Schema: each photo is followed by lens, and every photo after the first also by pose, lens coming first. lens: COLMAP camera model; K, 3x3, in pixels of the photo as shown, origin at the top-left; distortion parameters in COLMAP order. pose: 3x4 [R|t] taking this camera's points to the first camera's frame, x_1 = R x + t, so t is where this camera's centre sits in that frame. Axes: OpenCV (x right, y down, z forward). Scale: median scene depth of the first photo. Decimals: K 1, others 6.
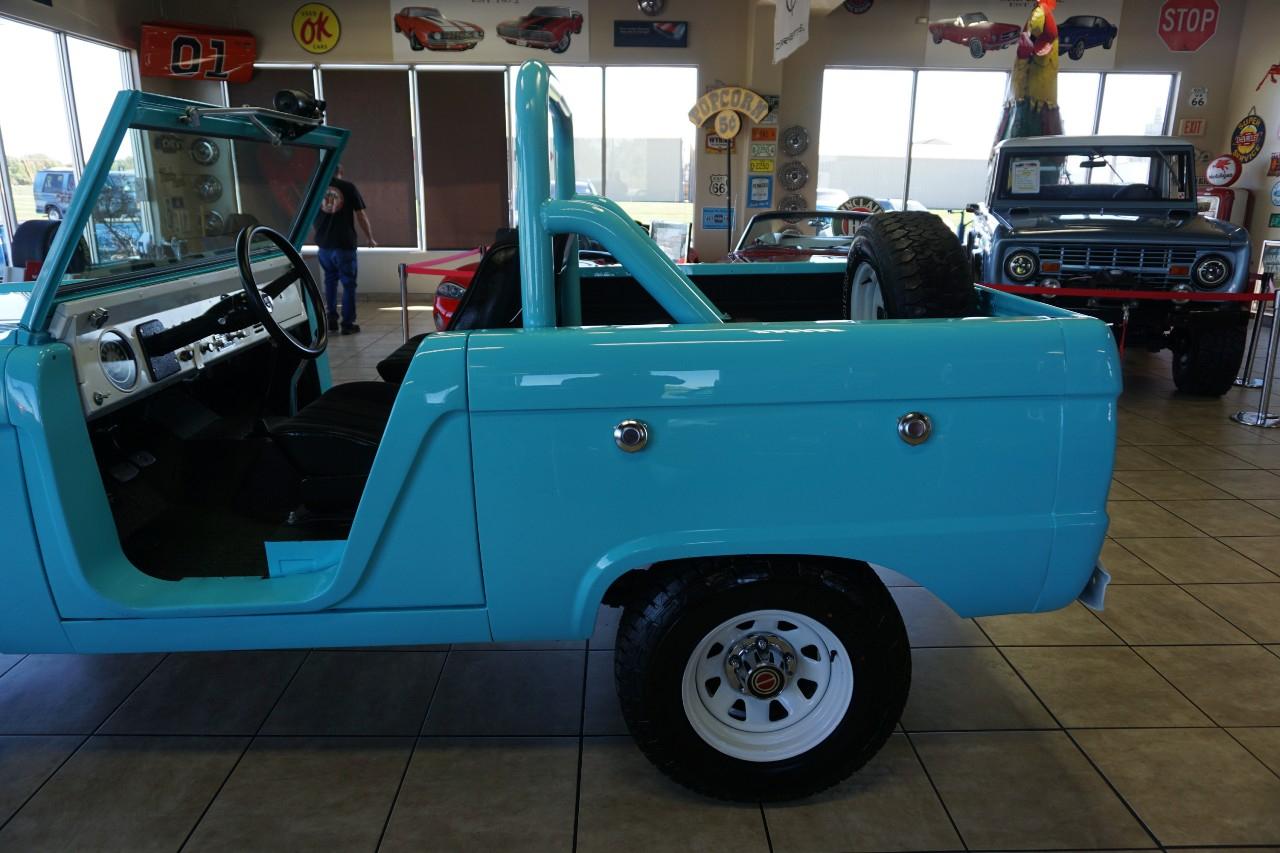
lens RADIAL K [[846.1, 0, 639.5], [0, 846.1, 428.6], [0, 0, 1]] dist [-0.037637, 0.028928]
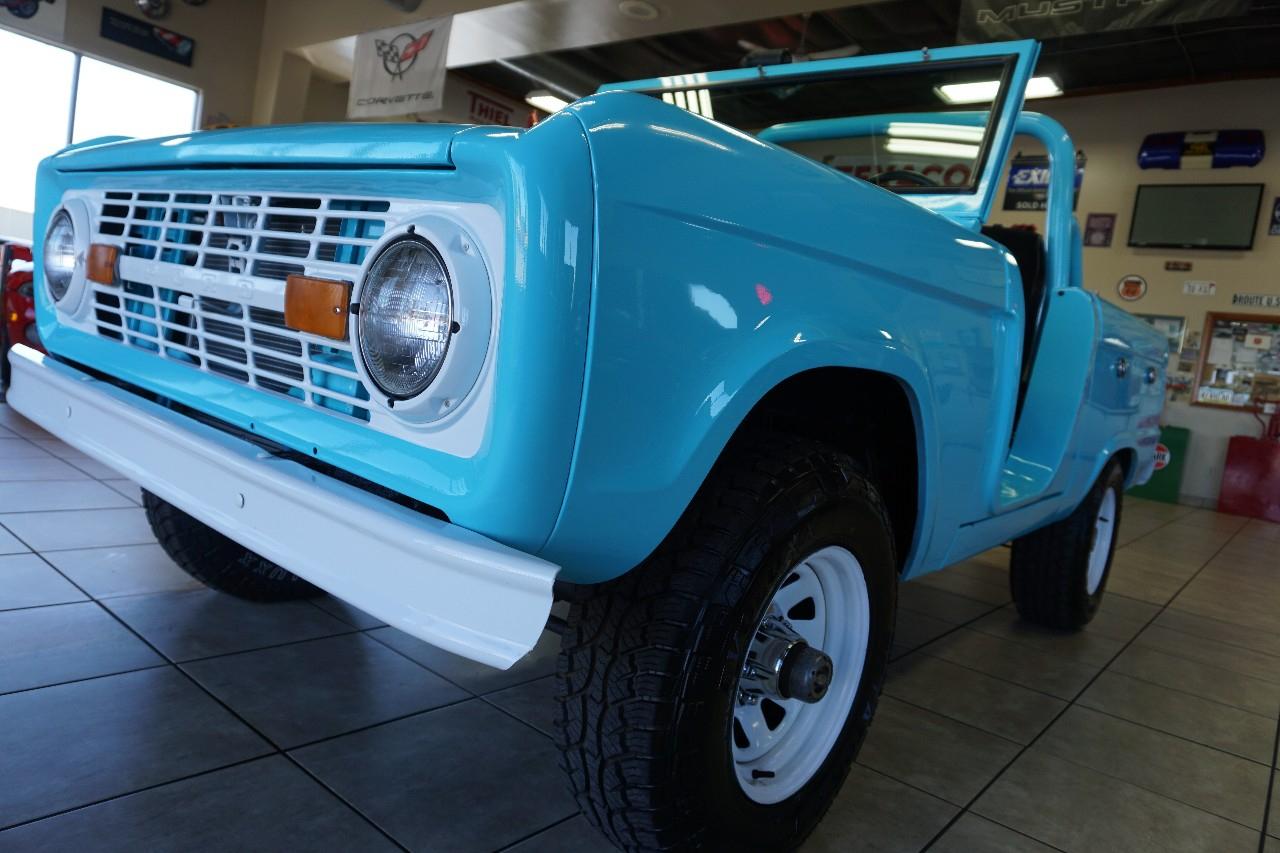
lens RADIAL K [[846.1, 0, 632.6], [0, 846.1, 424.0], [0, 0, 1]] dist [-0.037637, 0.028928]
pose [[0.652191, 0.027106, 0.757570, -0.300941], [0.066125, 0.993517, -0.092475, 0.033650], [-0.755165, 0.110406, 0.646171, 0.118762]]
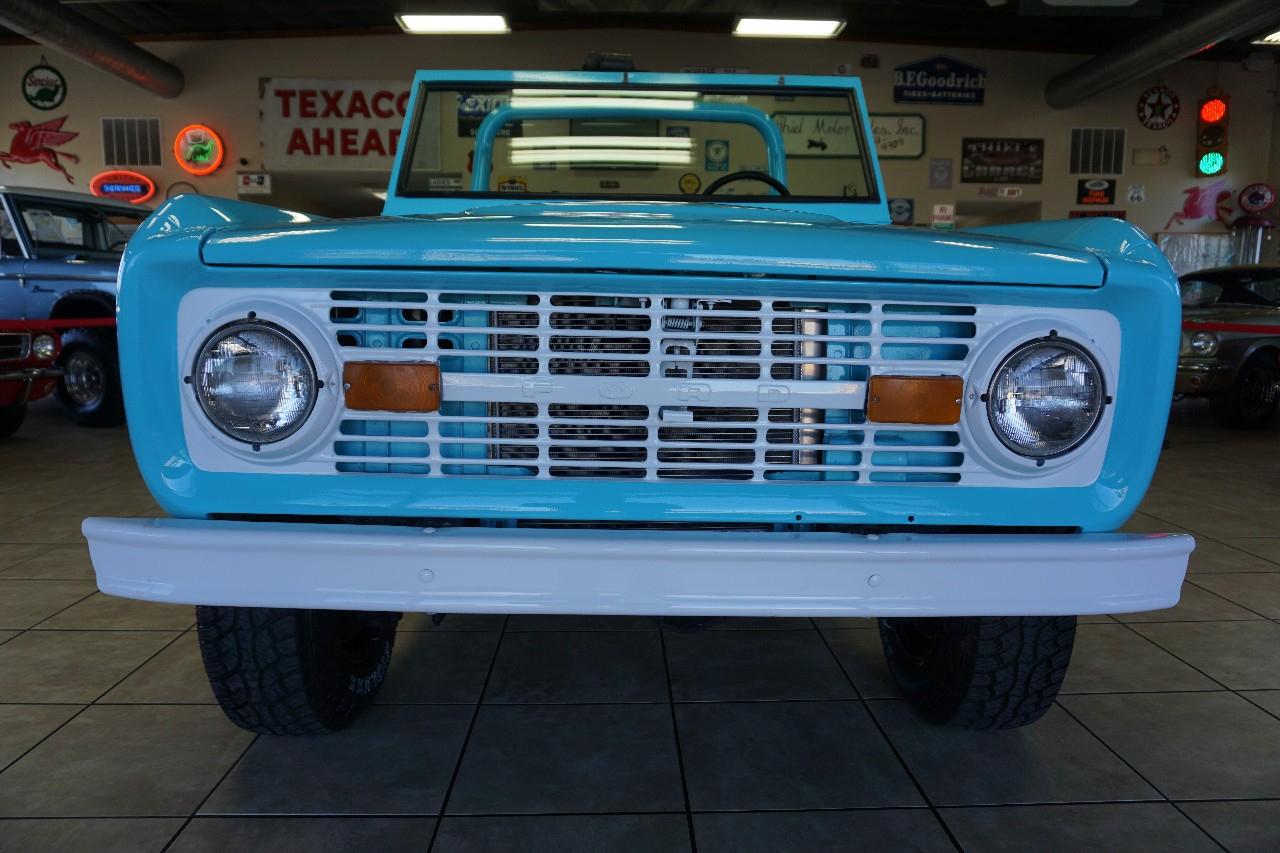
lens RADIAL K [[846.1, 0, 636.8], [0, 846.1, 424.3], [0, 0, 1]] dist [-0.037637, 0.028928]
pose [[-0.003131, -0.136364, 0.990654, -0.368661], [0.269352, 0.953930, 0.132161, -0.016059], [-0.963037, 0.267248, 0.033743, 0.247941]]
